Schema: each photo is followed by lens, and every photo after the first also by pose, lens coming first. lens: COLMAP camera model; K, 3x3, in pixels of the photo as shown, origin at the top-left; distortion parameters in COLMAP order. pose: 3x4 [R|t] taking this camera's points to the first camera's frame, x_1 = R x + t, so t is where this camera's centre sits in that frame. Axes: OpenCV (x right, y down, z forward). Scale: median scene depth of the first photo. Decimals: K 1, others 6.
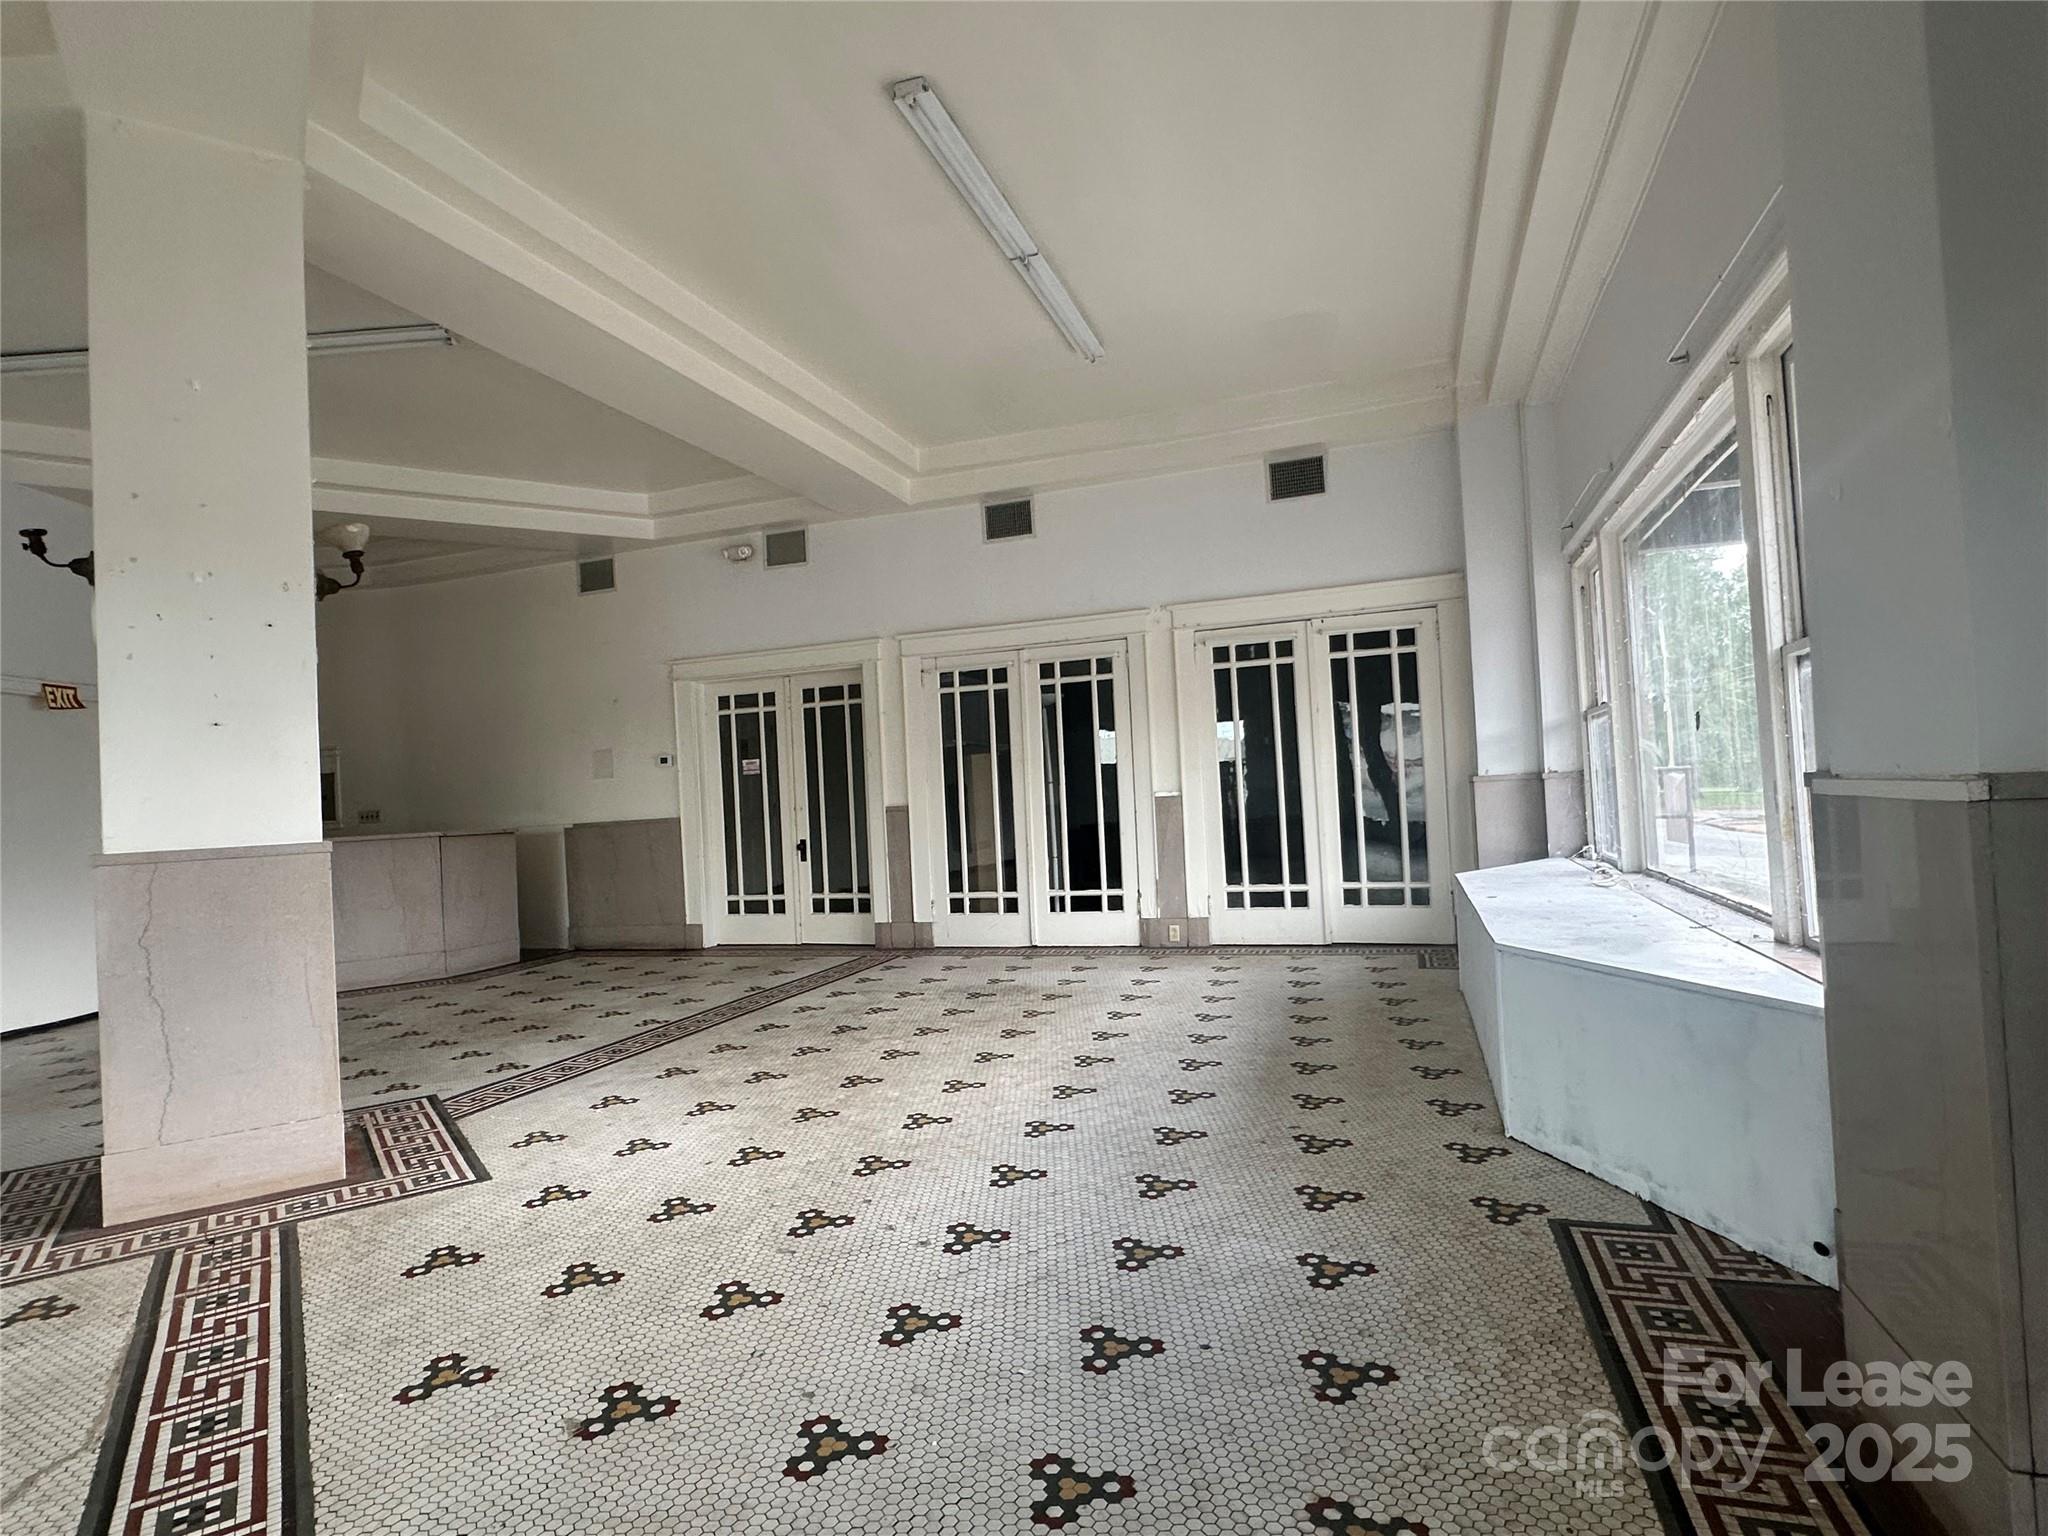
lens RADIAL K [[1079.1, 0, 1017.5], [0, 1079.1, 772.7], [0, 0, 1]] dist [-0.003924, 0.001513]
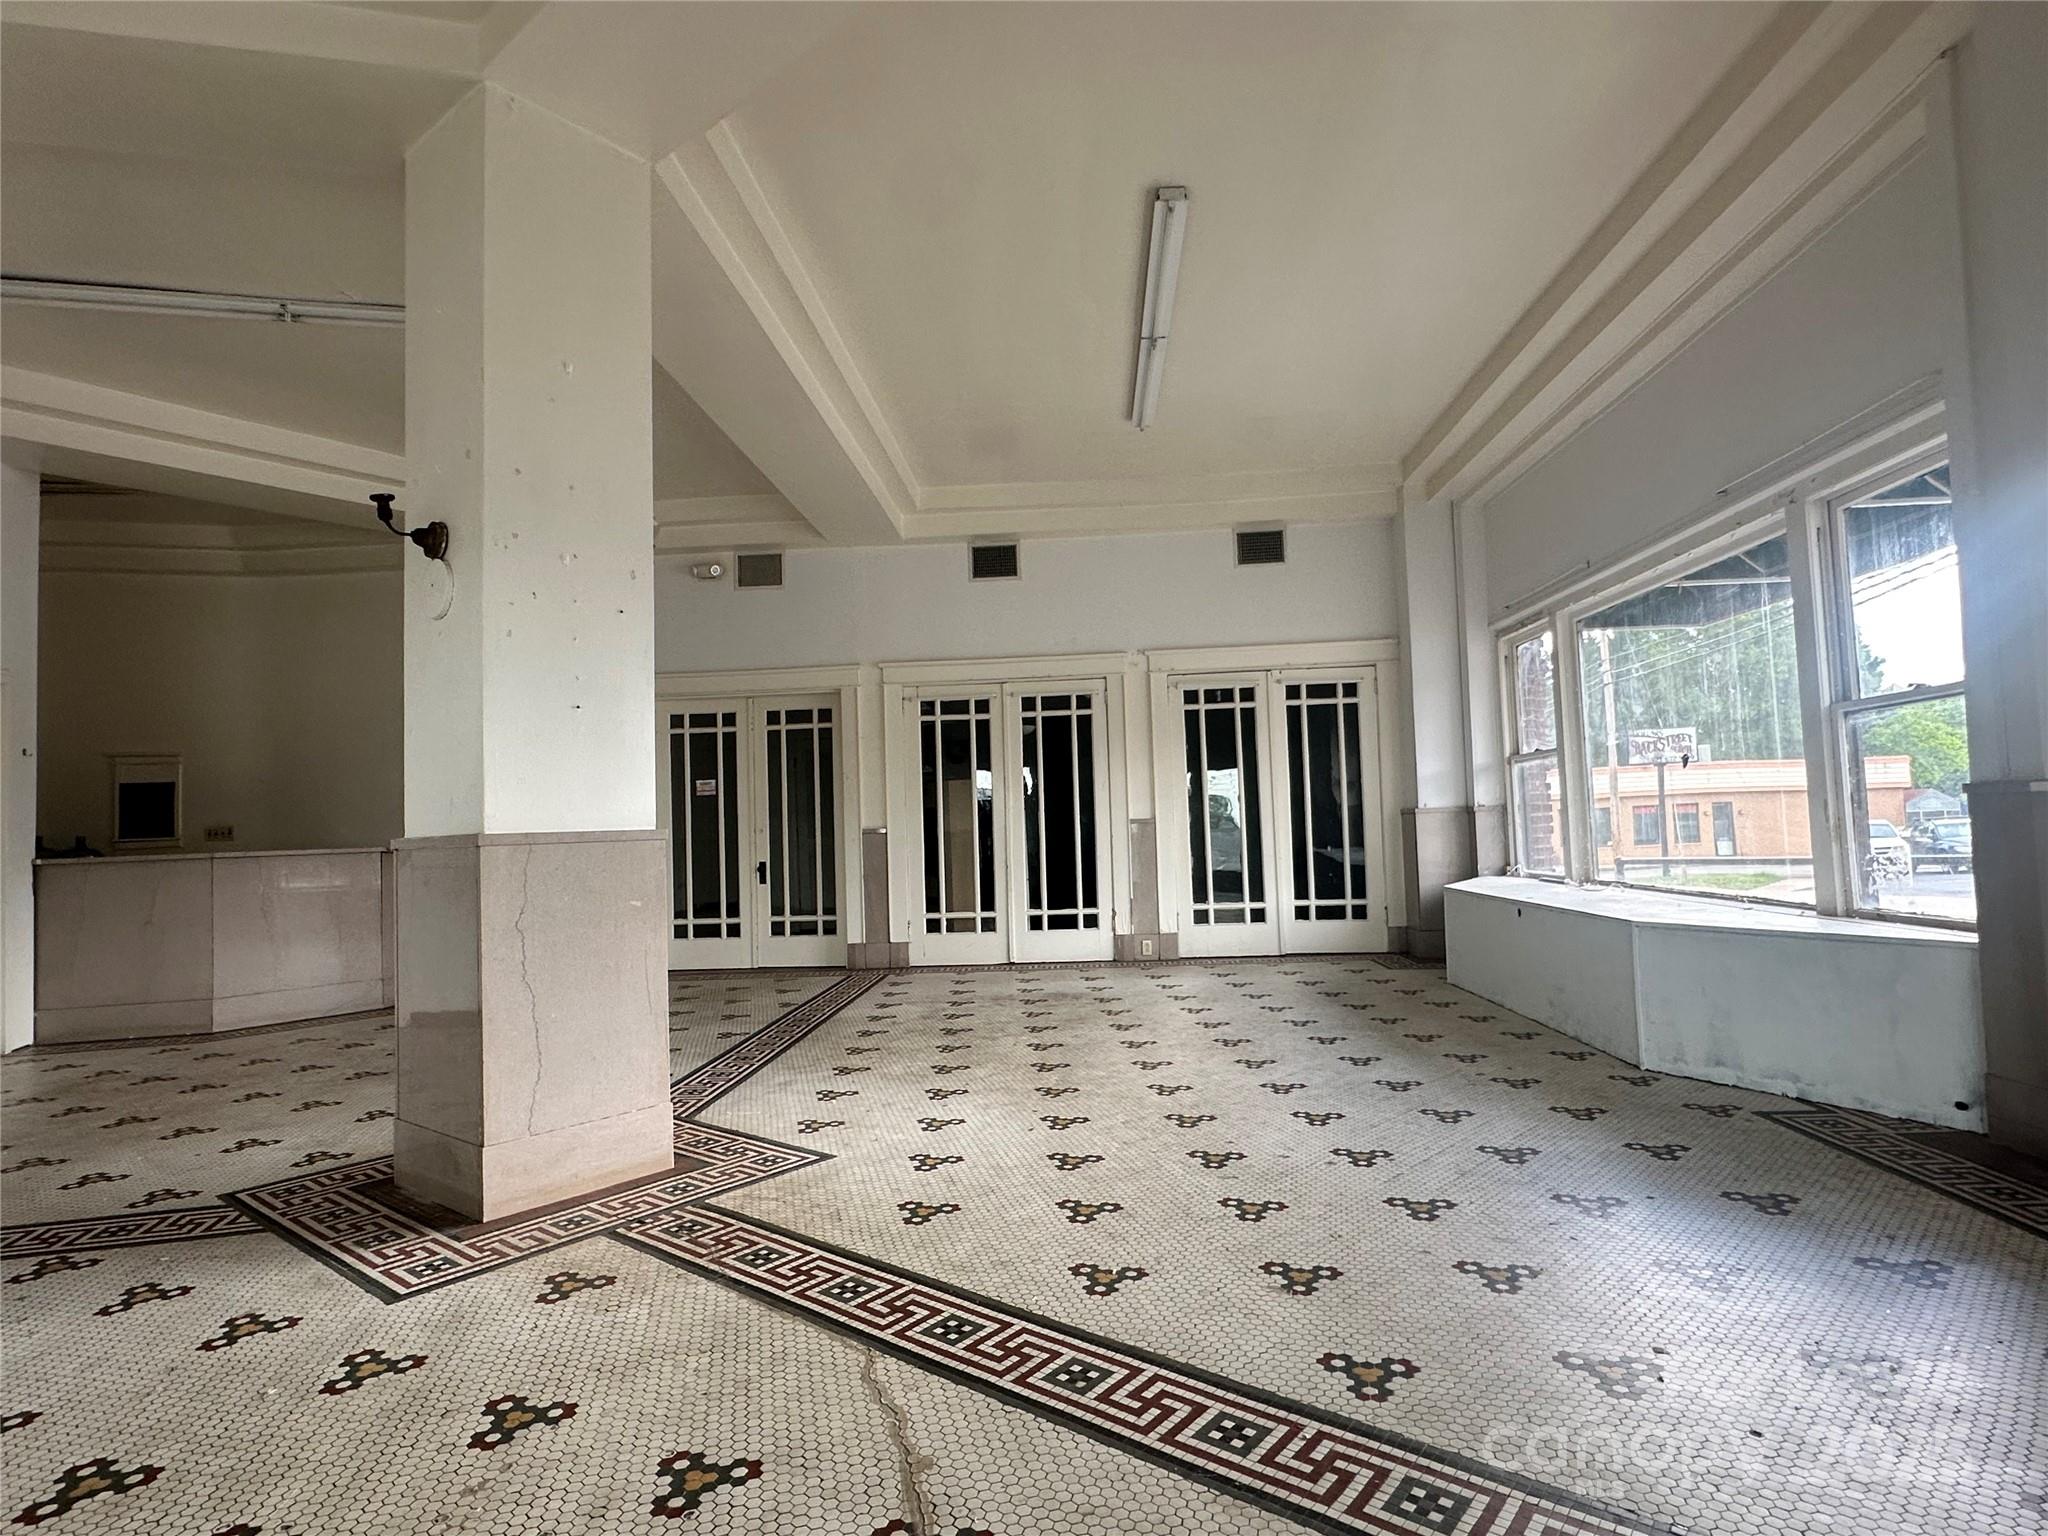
lens RADIAL K [[1079.2, 0, 1026.0], [0, 1079.2, 775.7], [0, 0, 1]] dist [-0.002952, 0.000921]
pose [[0.962307, 0.031363, 0.270152, -0.375200], [-0.020524, 0.998871, -0.042853, 0.032126], [-0.271191, 0.035693, 0.961864, -0.038662]]
